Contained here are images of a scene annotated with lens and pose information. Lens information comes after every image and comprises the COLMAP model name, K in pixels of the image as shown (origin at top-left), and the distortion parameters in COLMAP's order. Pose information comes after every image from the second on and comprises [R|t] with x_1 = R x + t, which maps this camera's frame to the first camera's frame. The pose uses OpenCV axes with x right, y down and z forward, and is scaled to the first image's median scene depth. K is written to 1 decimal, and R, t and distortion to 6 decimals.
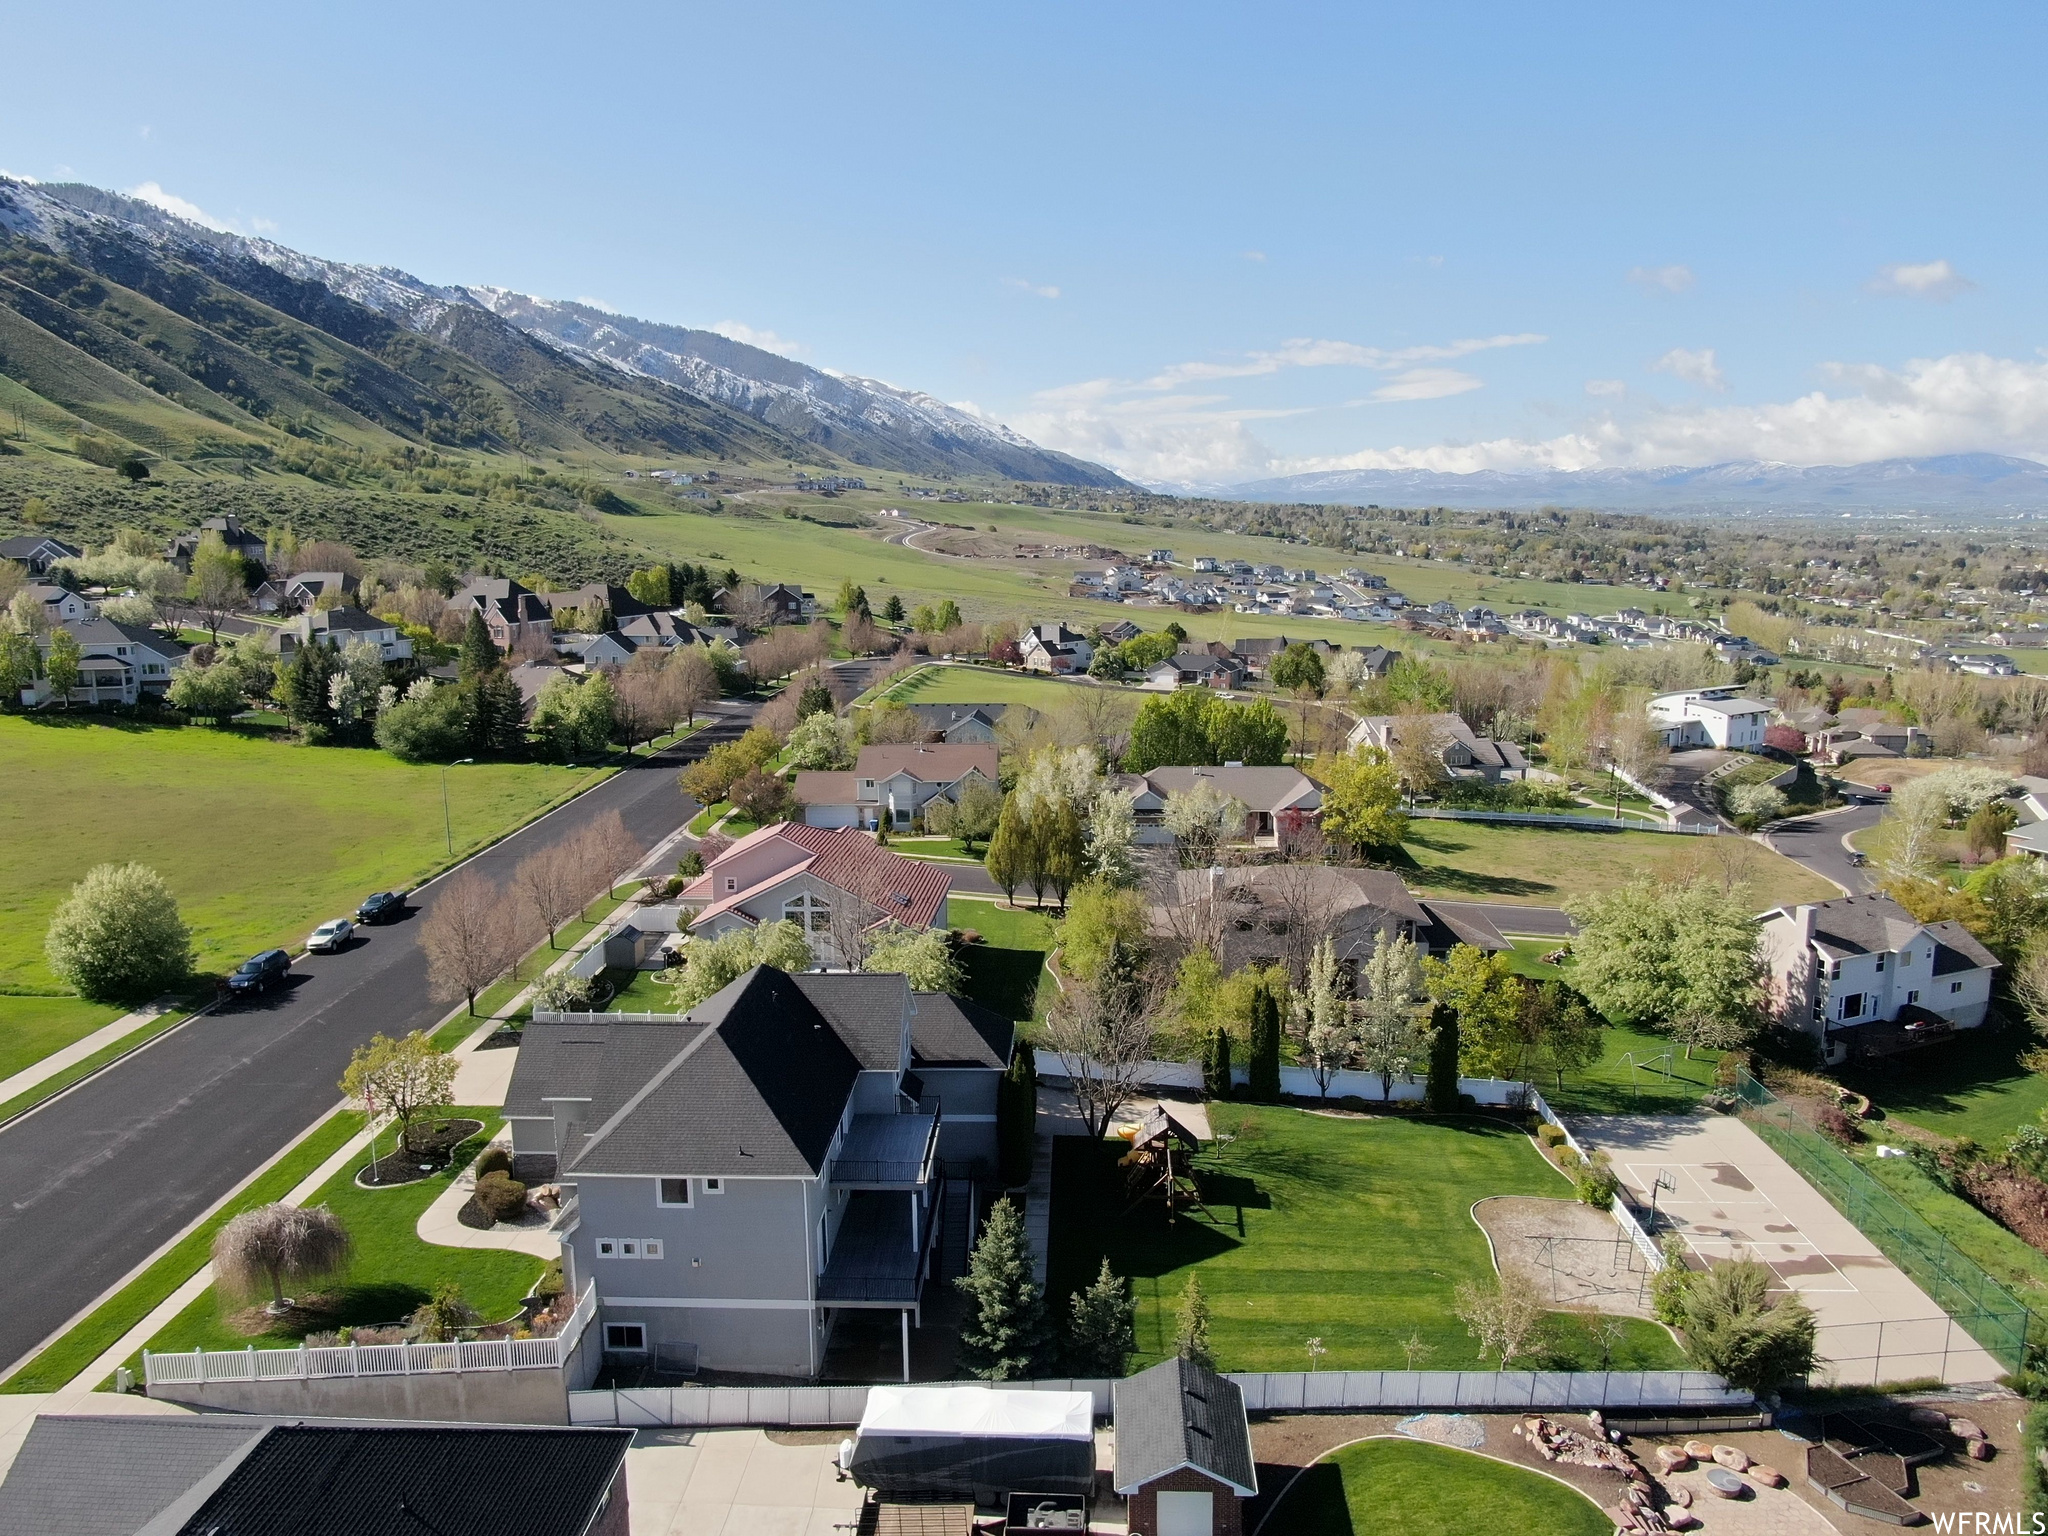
lens RADIAL K [[1464.9, 0, 1027.9], [0, 1464.9, 764.4], [0, 0, 1]] dist [-0.023660, 0.009202]
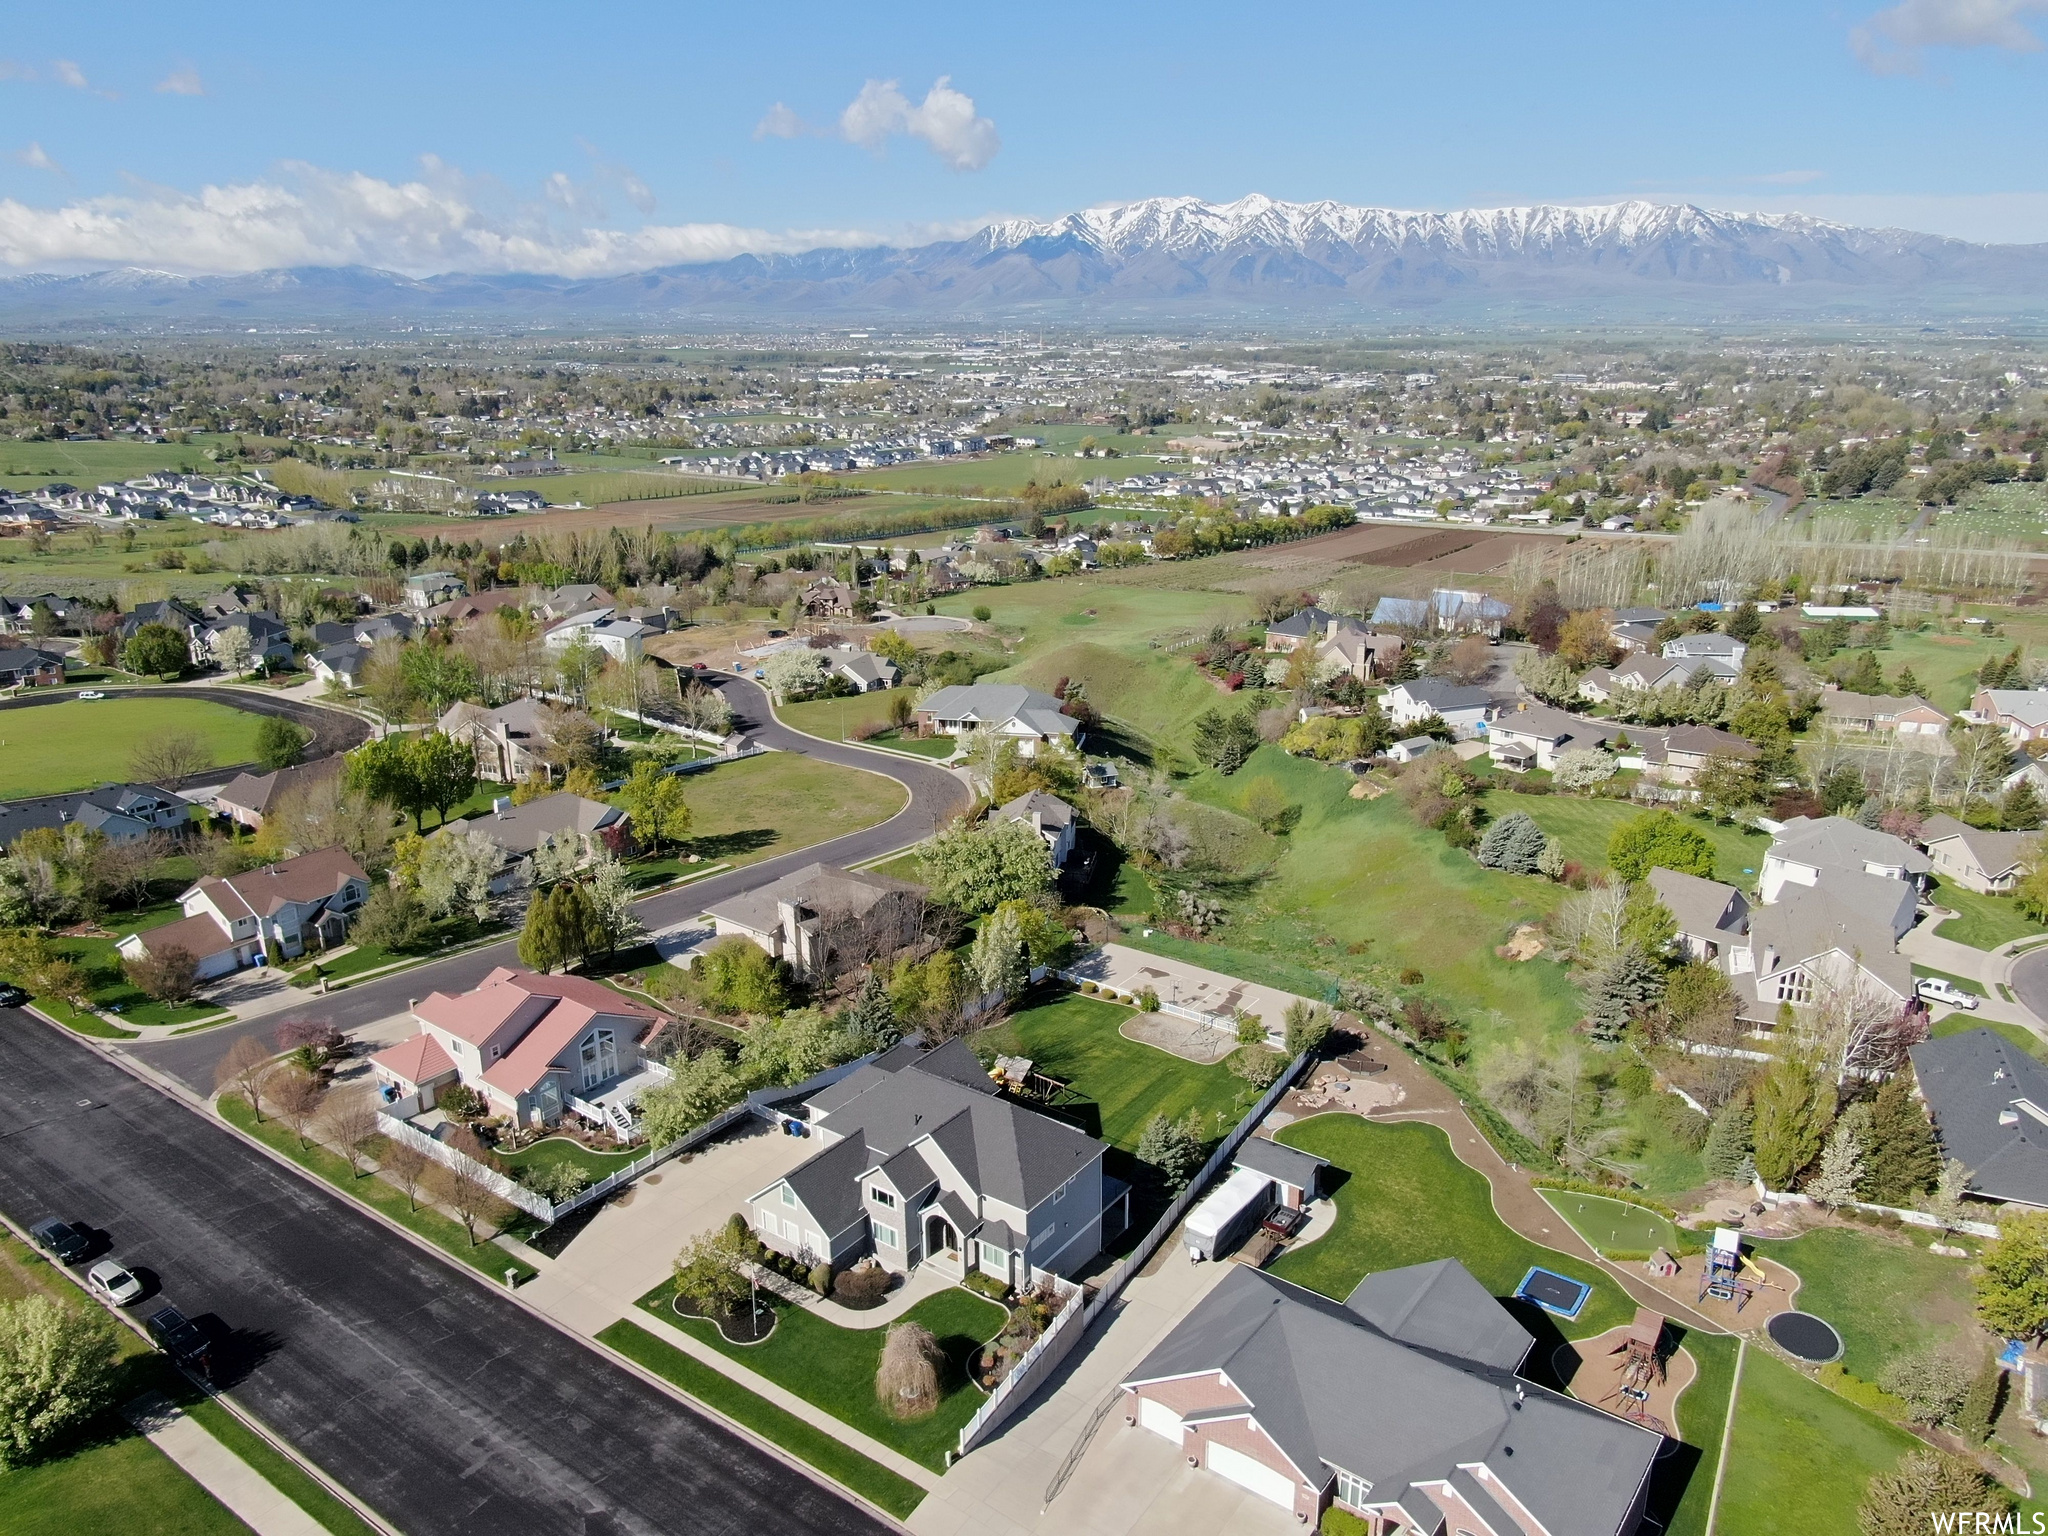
lens RADIAL K [[1464.9, 0, 1027.9], [0, 1464.9, 764.4], [0, 0, 1]] dist [-0.023660, 0.009202]
pose [[0.551721, -0.245489, 0.797082, -0.501865], [0.145413, 0.969376, 0.197902, -0.181415], [-0.821255, 0.006719, 0.570522, 0.010398]]
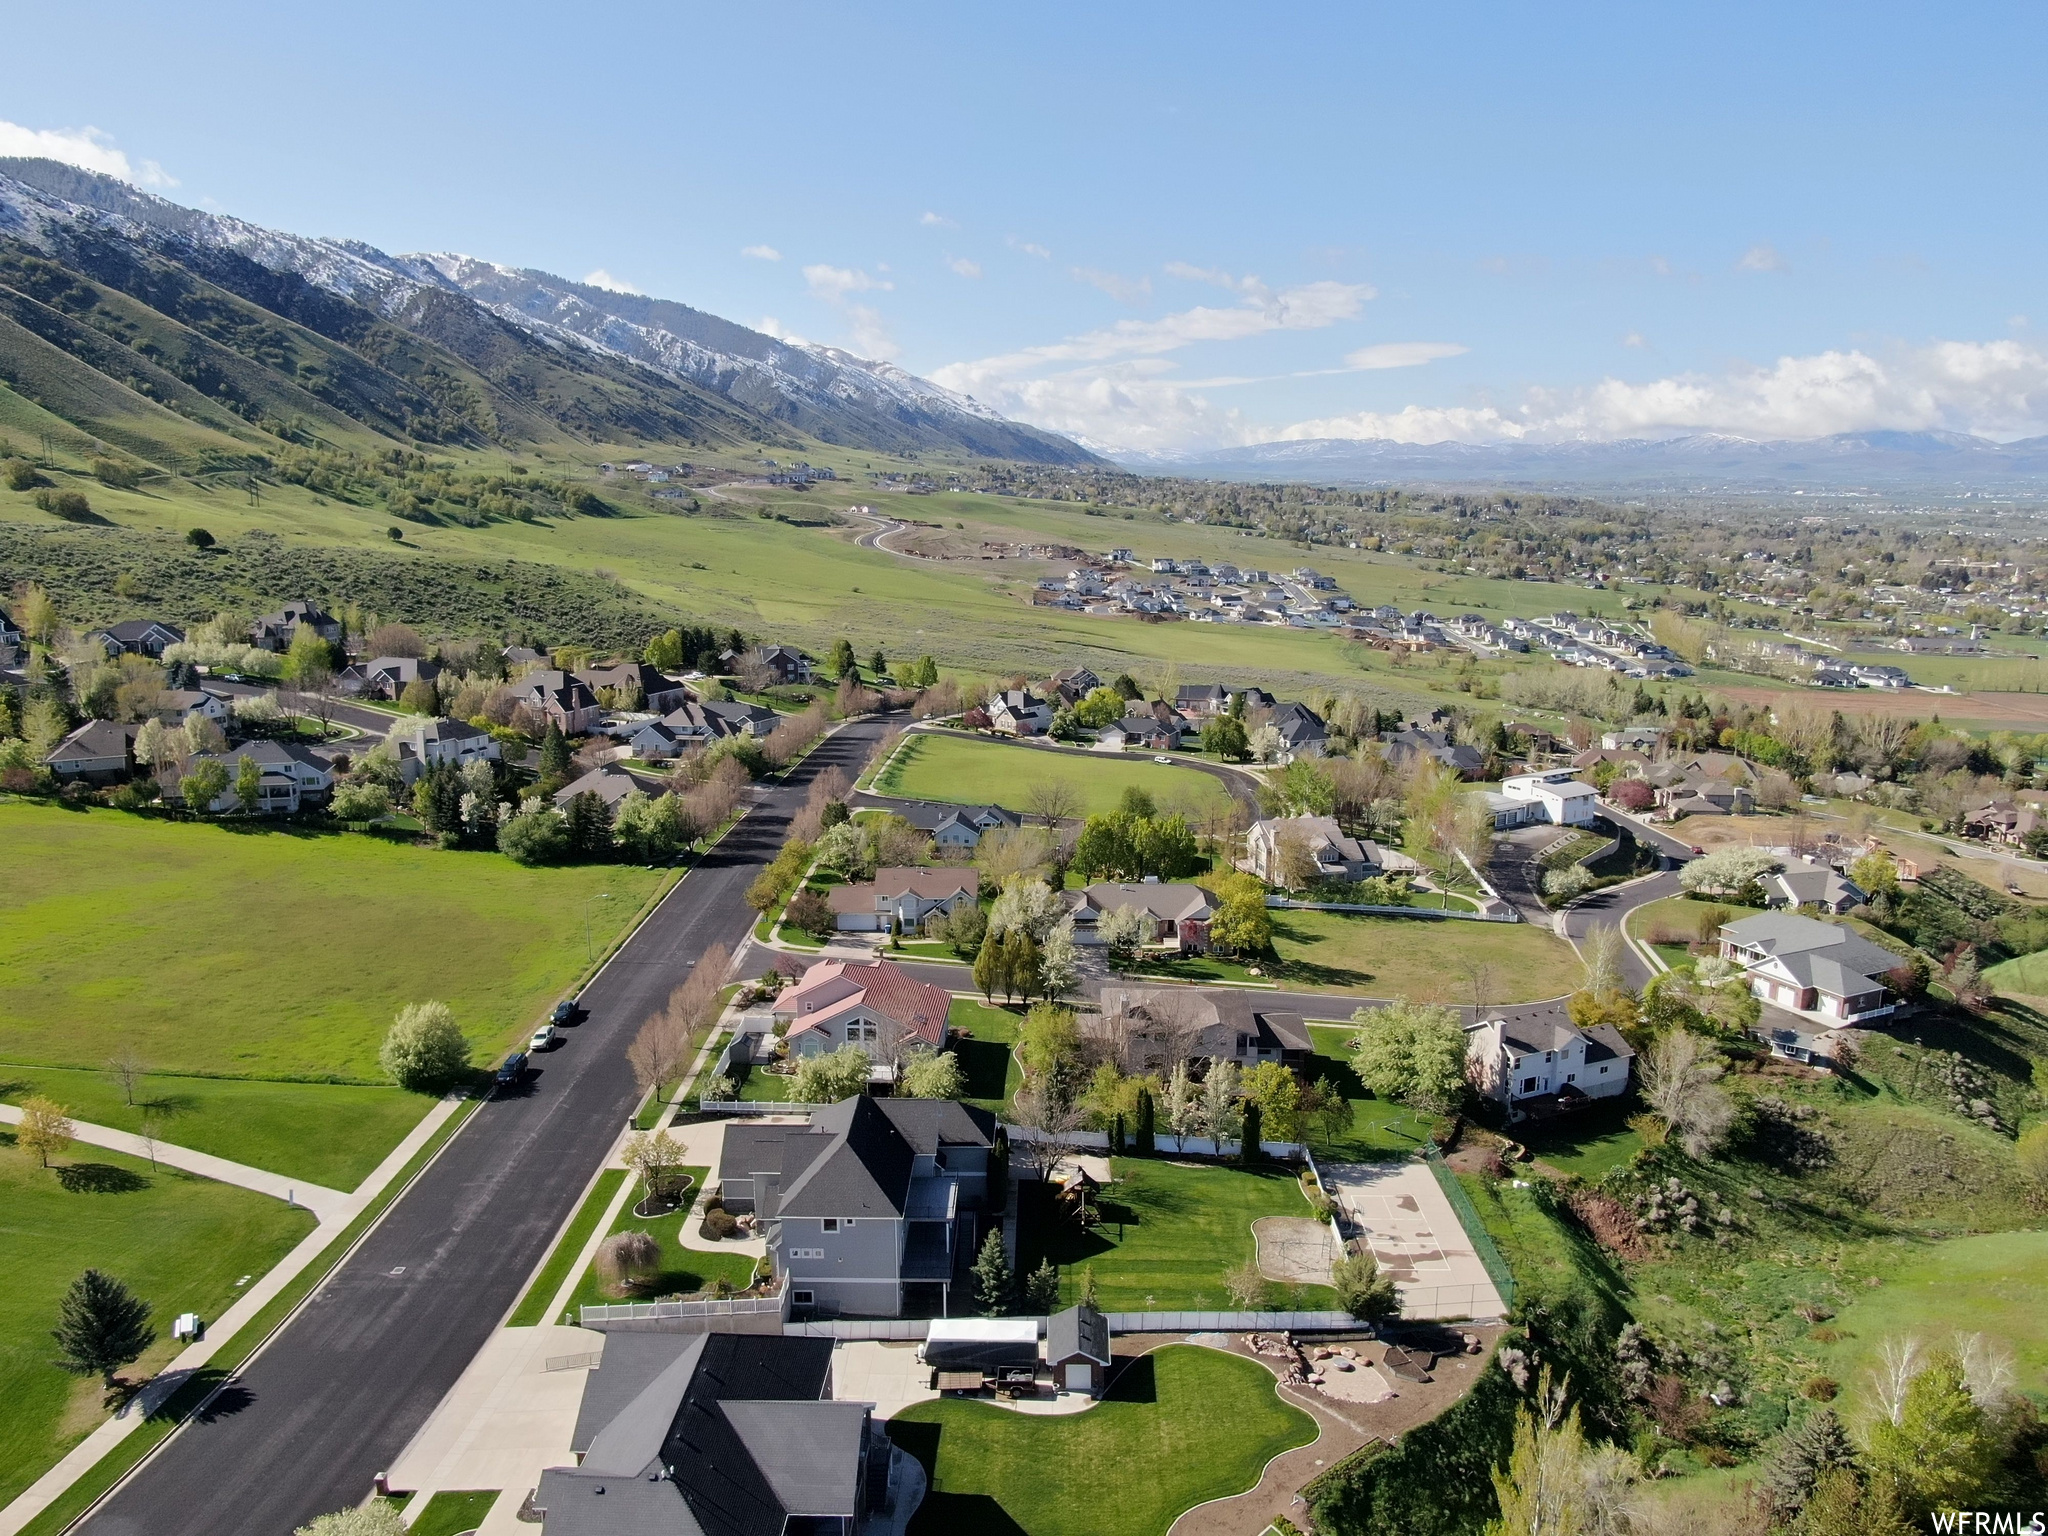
lens RADIAL K [[1464.9, 0, 1027.9], [0, 1464.9, 764.4], [0, 0, 1]] dist [-0.023660, 0.009202]
pose [[0.999682, 0.003634, 0.024961, -0.007525], [-0.004203, 0.999732, 0.022744, -0.127475], [-0.024872, -0.022842, 0.999430, -0.328958]]
